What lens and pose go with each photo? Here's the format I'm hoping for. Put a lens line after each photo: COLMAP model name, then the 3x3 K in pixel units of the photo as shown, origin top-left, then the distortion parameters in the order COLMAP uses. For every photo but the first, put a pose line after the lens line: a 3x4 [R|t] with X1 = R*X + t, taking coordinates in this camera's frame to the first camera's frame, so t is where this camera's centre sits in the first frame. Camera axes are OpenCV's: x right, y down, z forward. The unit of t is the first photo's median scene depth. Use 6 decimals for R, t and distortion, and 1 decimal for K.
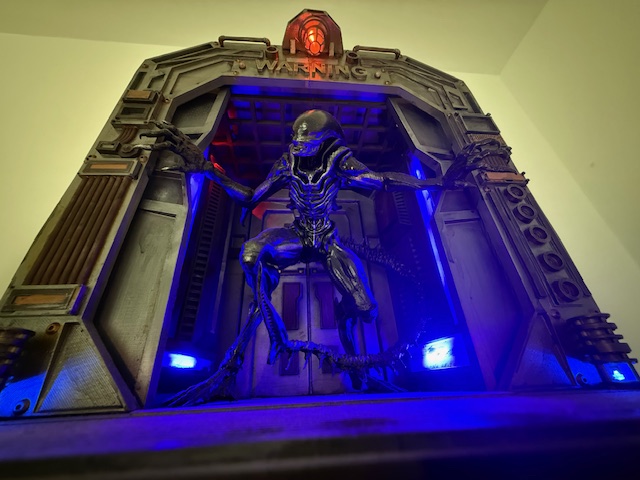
lens RADIAL K [[255.5, 0, 320.0], [0, 255.5, 240.0], [0, 0, 1]] dist [0.000018, 0.000090]
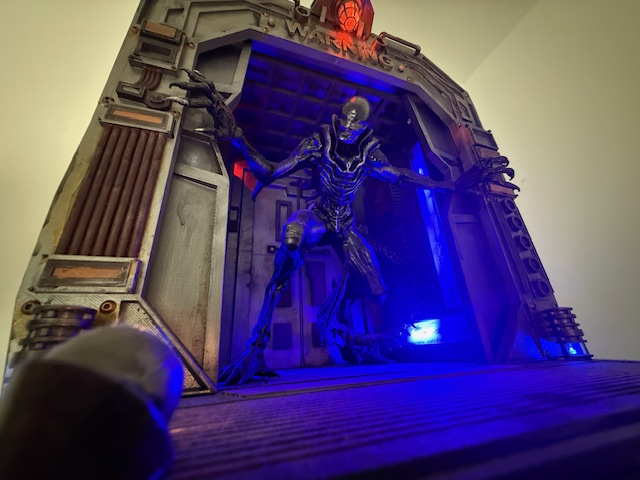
lens RADIAL K [[255.5, 0, 320.0], [0, 255.5, 240.0], [0, 0, 1]] dist [0.000018, 0.000090]
pose [[0.968518, 0.090109, 0.232063, -0.321481], [-0.112242, 0.990125, 0.083984, -0.020195], [-0.222204, -0.107387, 0.969068, 0.010168]]
